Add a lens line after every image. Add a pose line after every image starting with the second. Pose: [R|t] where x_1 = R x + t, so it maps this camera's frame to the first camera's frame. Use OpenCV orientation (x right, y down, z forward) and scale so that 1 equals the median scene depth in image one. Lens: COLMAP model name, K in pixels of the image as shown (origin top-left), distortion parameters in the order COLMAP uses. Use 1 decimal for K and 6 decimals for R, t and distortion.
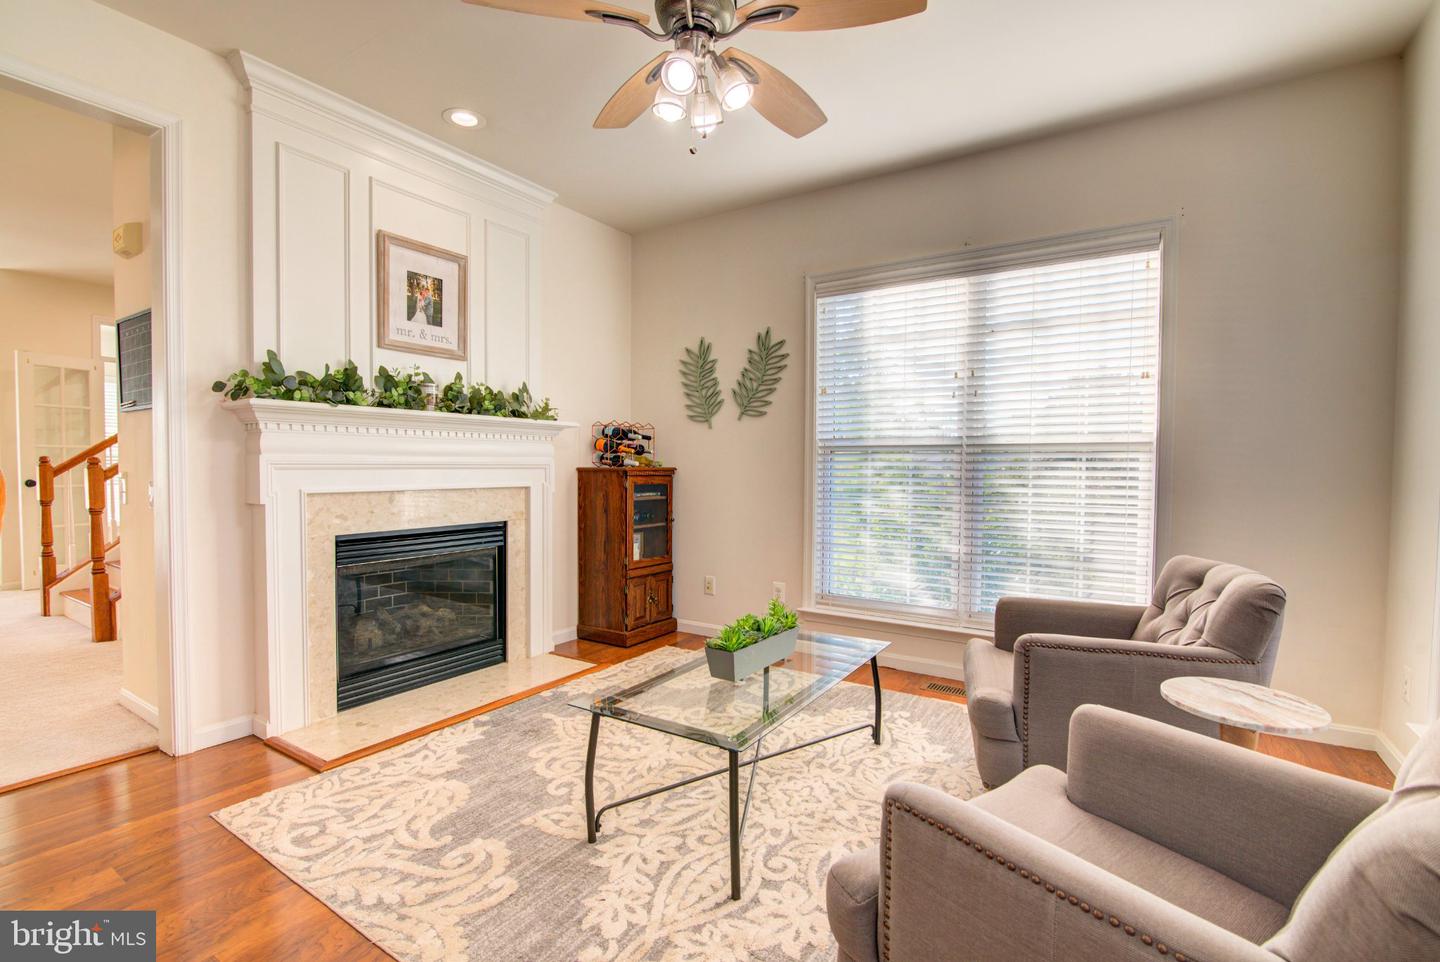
lens RADIAL K [[659.5, 0, 723.8], [0, 659.5, 487.6], [0, 0, 1]] dist [-0.018531, 0.001031]
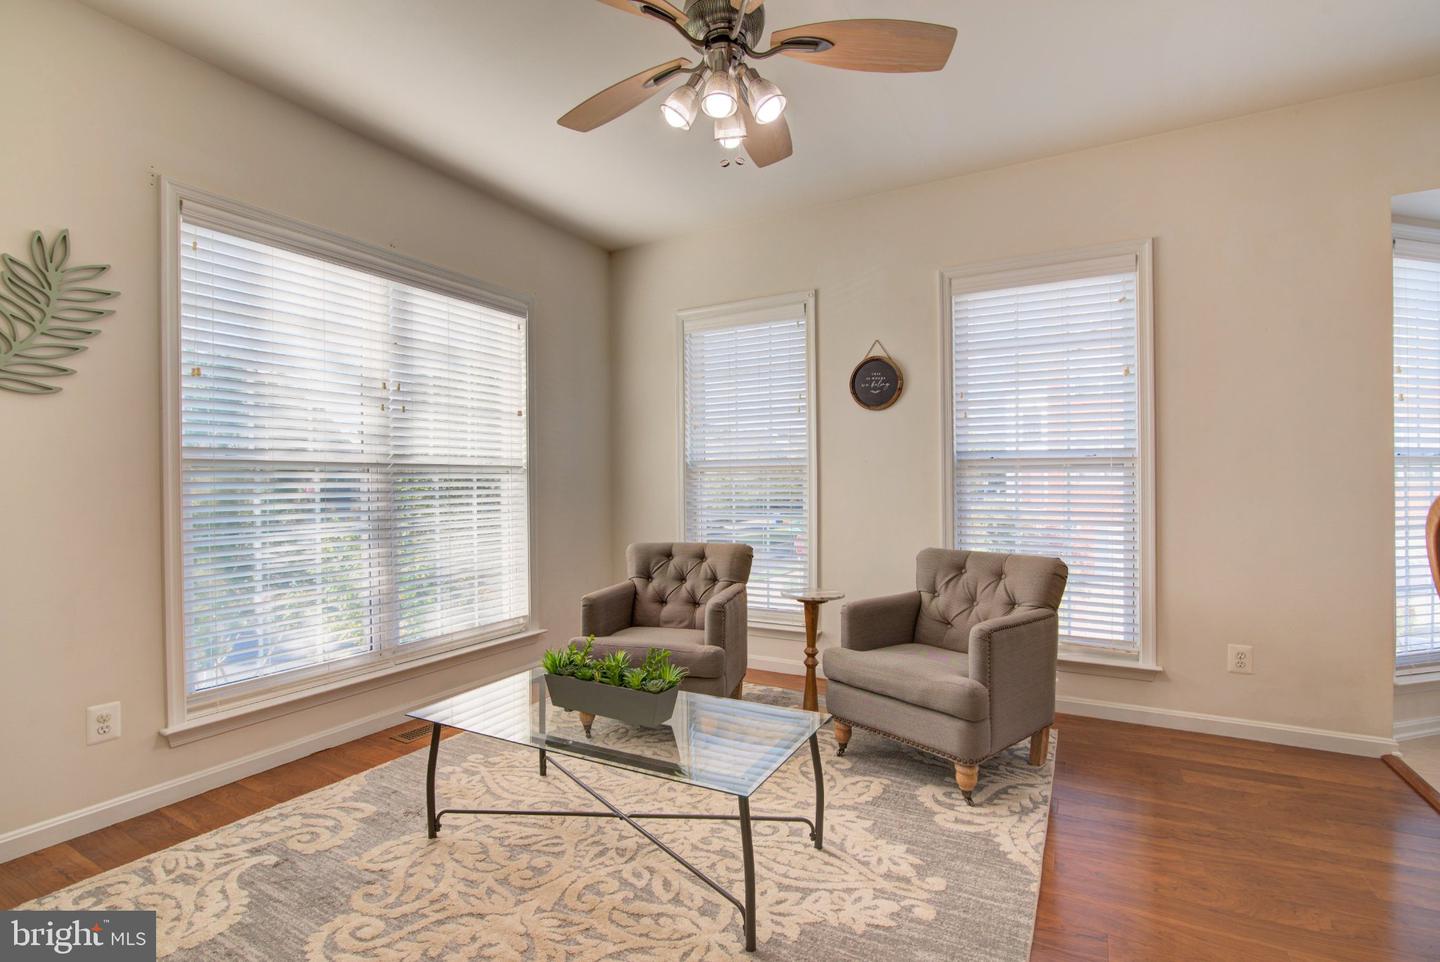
lens RADIAL K [[659.5, 0, 723.8], [0, 659.5, 487.6], [0, 0, 1]] dist [-0.018531, 0.001031]
pose [[-0.066451, -0.010334, 0.997736, -0.573038], [0.042771, 0.998998, 0.013196, -0.024567], [-0.996873, 0.043551, -0.065943, 0.608163]]
